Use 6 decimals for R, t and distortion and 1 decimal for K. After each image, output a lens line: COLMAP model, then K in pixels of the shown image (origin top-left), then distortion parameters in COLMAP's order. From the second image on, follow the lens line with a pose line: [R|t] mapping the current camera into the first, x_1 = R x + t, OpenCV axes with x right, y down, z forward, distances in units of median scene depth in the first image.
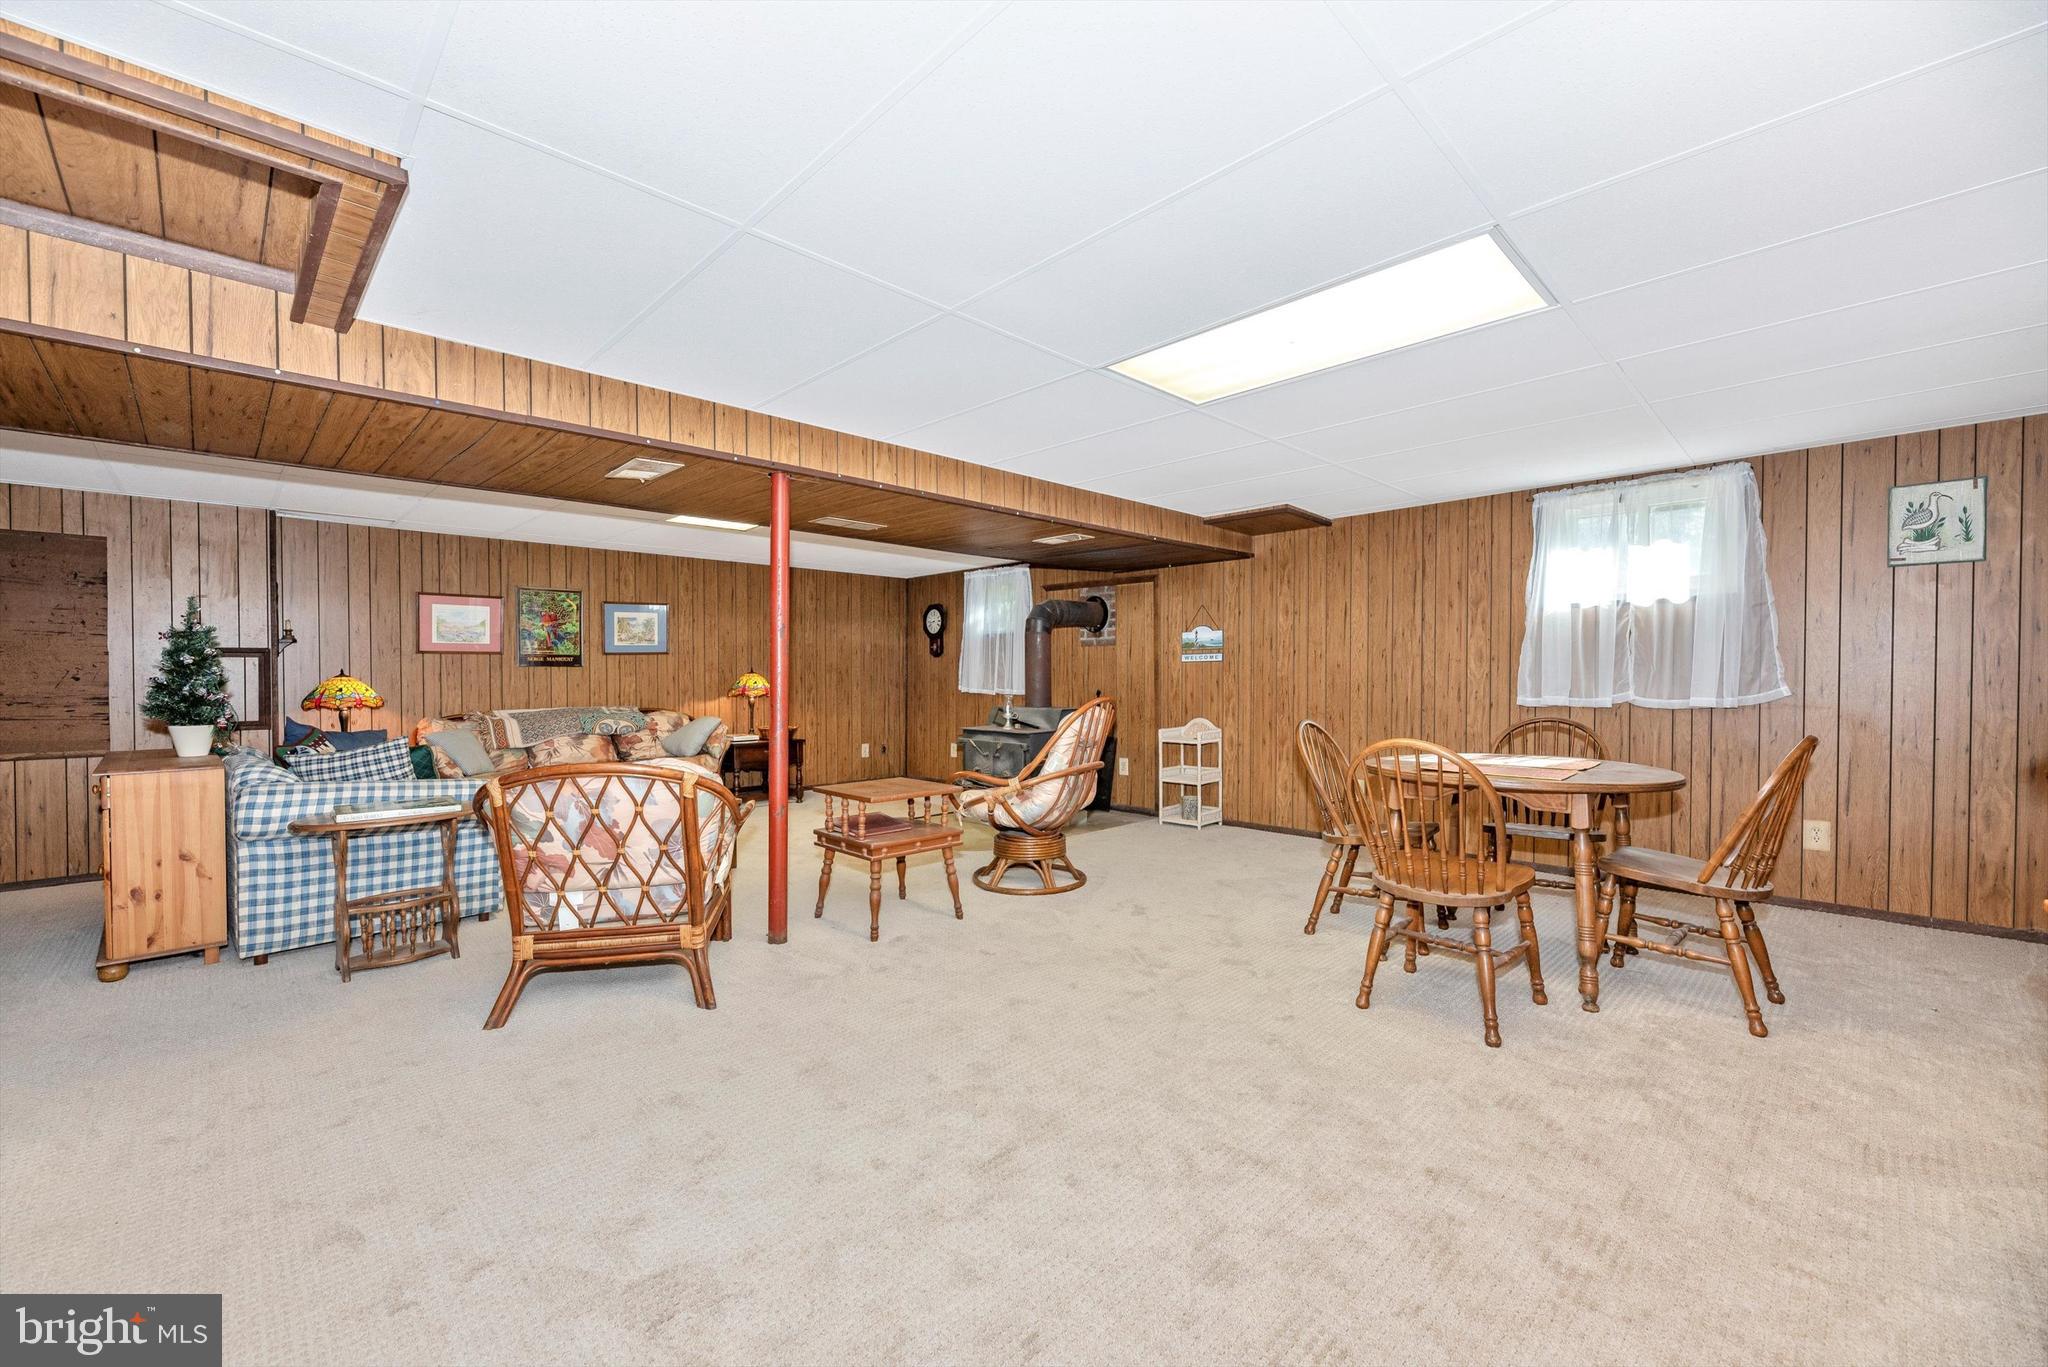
lens RADIAL K [[821.7, 0, 1024.0], [0, 821.7, 683.5], [0, 0, 1]] dist [-0.002329, -0.000293]
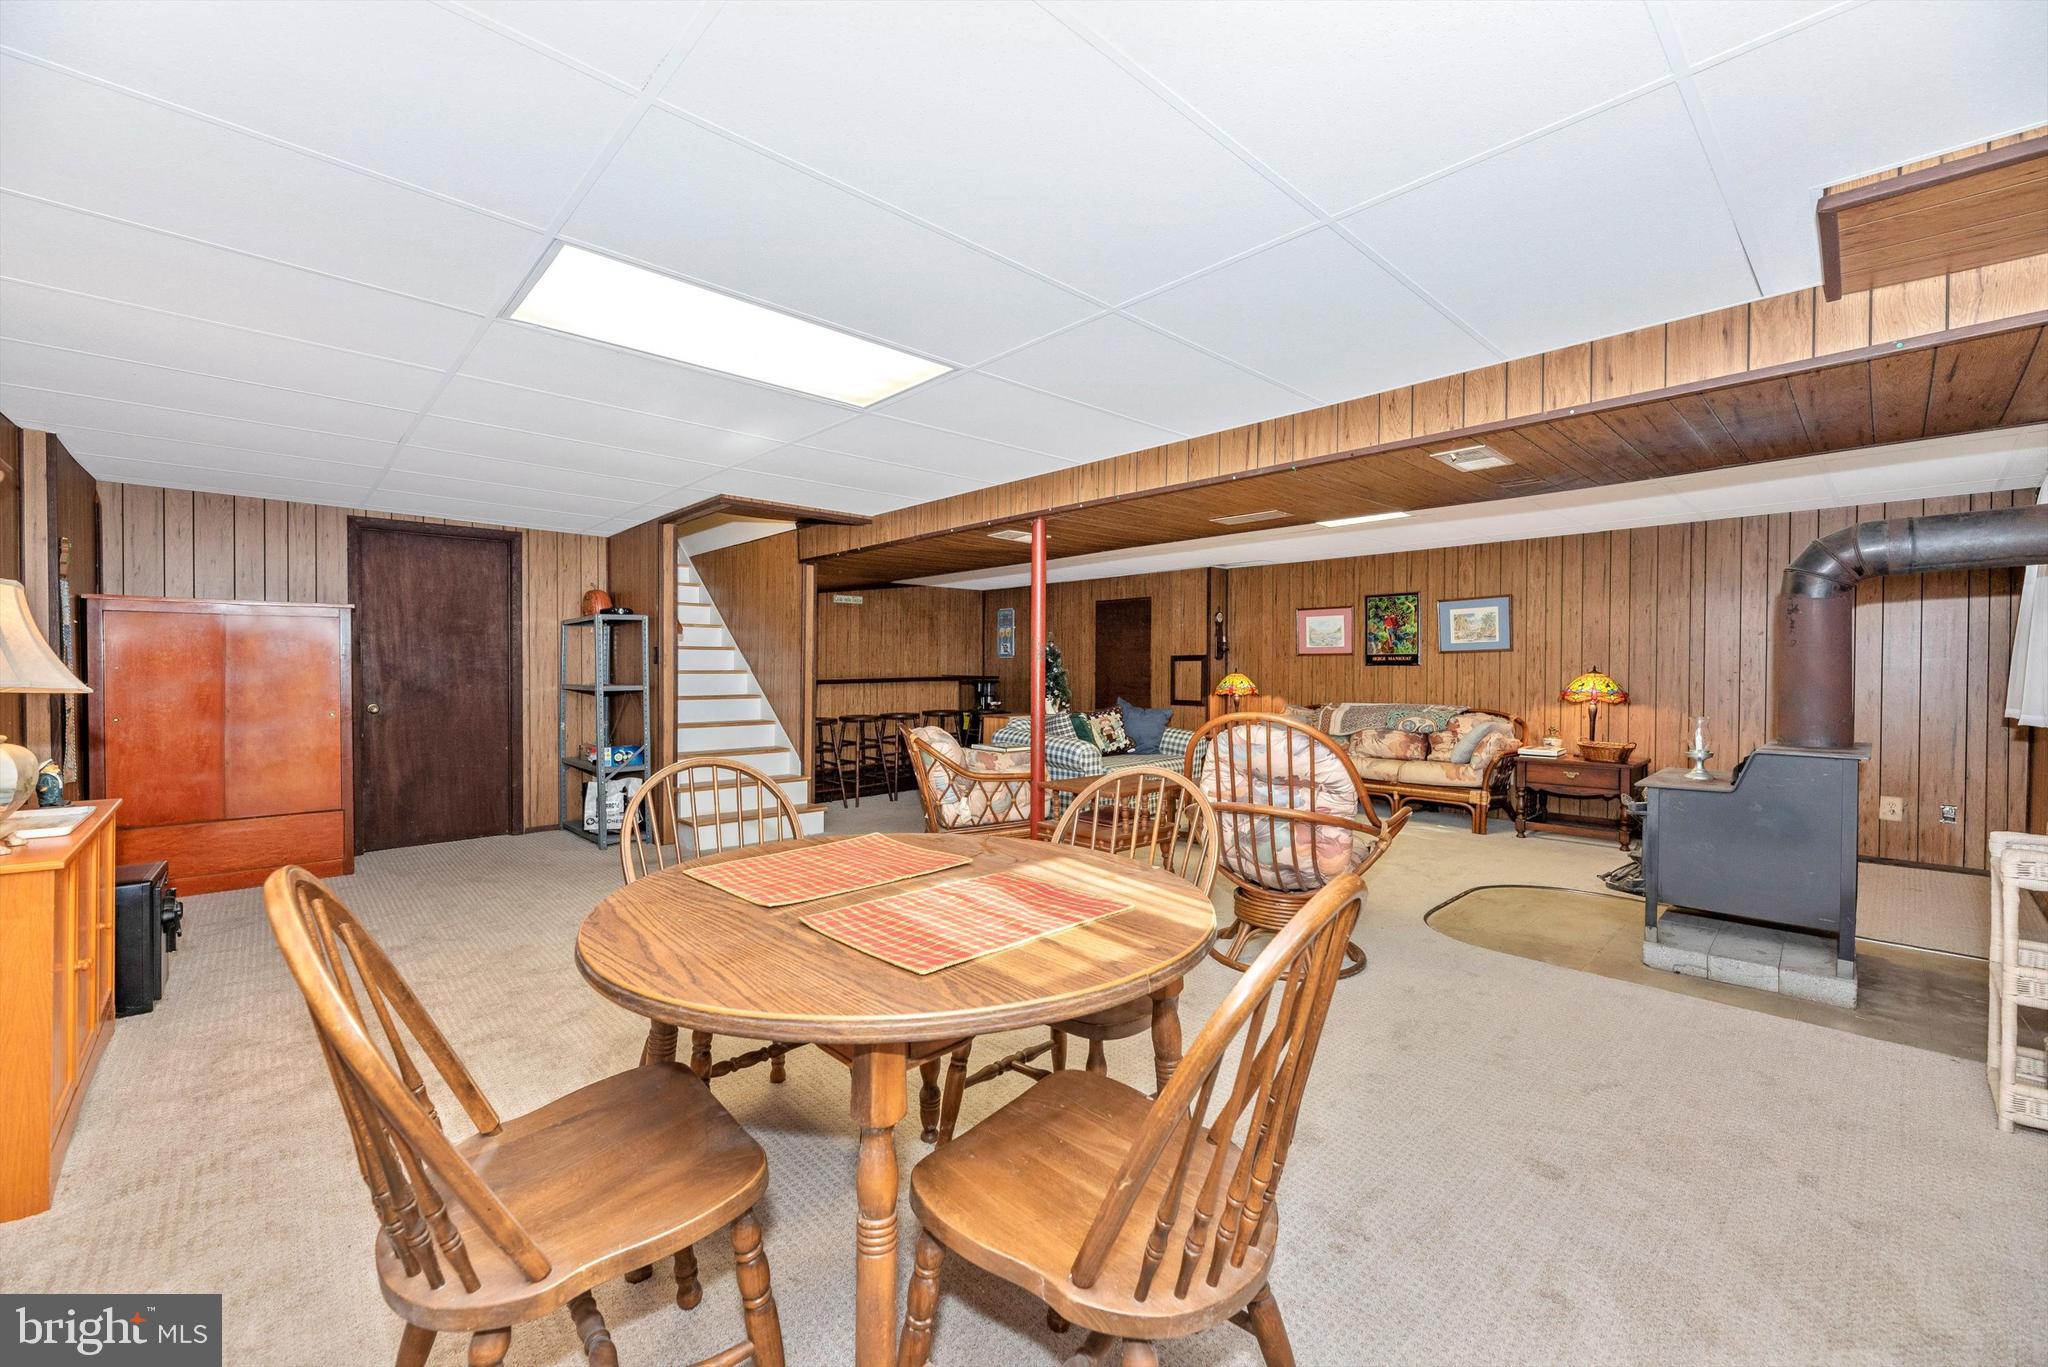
lens RADIAL K [[821.7, 0, 1024.0], [0, 821.7, 683.5], [0, 0, 1]] dist [-0.002329, -0.000293]
pose [[-0.022660, 0.022029, -0.999501, 0.518360], [-0.011331, 0.999687, 0.022290, -0.015443], [0.999679, 0.011830, -0.022403, 0.532981]]
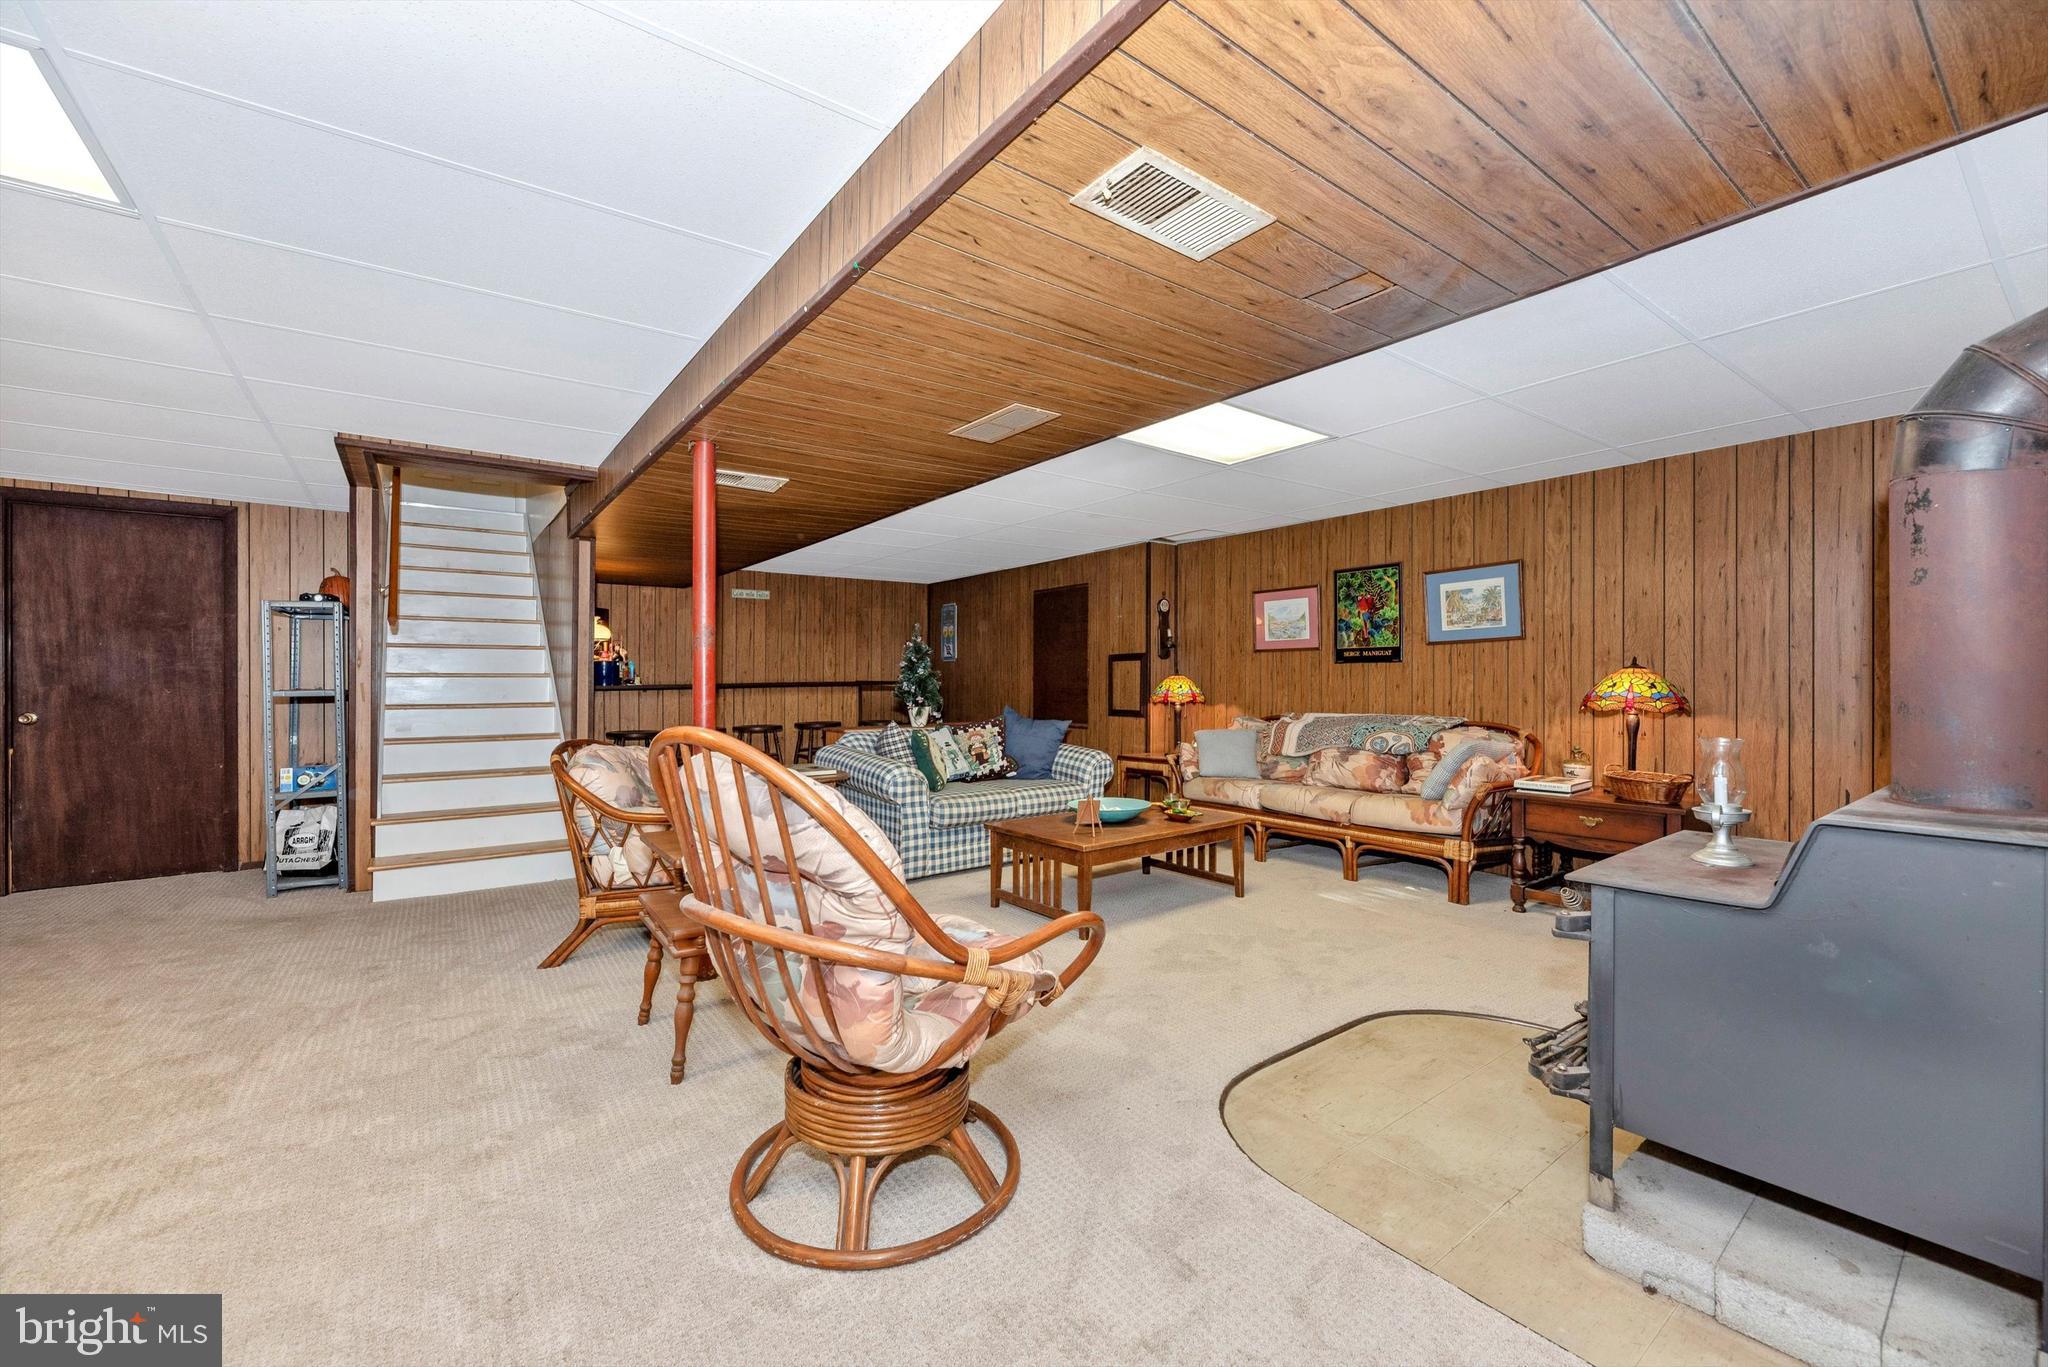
lens RADIAL K [[821.7, 0, 1024.0], [0, 821.7, 683.5], [0, 0, 1]] dist [-0.002329, -0.000293]
pose [[-0.143407, 0.008128, -0.989630, 0.270424], [-0.006176, 0.999939, 0.009107, -0.005372], [0.989645, 0.007418, -0.143348, 0.774771]]
